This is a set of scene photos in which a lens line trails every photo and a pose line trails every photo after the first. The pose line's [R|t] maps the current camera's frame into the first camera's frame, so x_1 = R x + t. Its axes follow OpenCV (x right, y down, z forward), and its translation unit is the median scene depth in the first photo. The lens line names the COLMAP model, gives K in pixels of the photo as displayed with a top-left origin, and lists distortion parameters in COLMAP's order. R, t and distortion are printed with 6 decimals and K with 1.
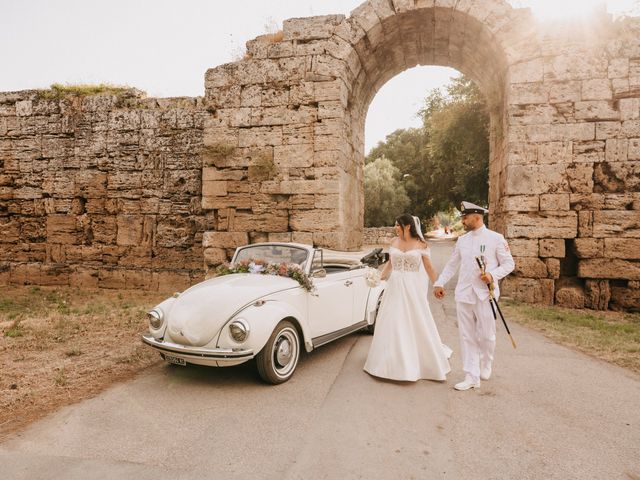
lens RADIAL K [[472.5, 0, 318.8], [0, 472.5, 238.4], [0, 0, 1]] dist [-0.004365, -0.002457]
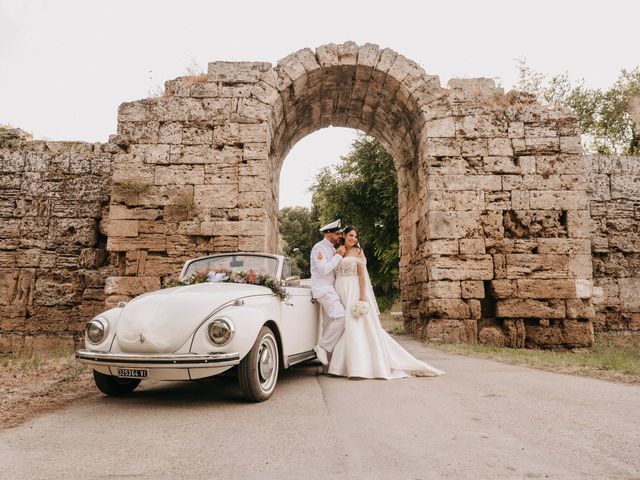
lens RADIAL K [[472.8, 0, 320.0], [0, 472.8, 240.0], [0, 0, 1]] dist [-0.003863, -0.002889]
pose [[0.968967, 0.029017, 0.245483, -0.082506], [0.011701, 0.986589, -0.162807, 0.069627], [-0.246915, 0.160627, 0.955632, 0.058820]]
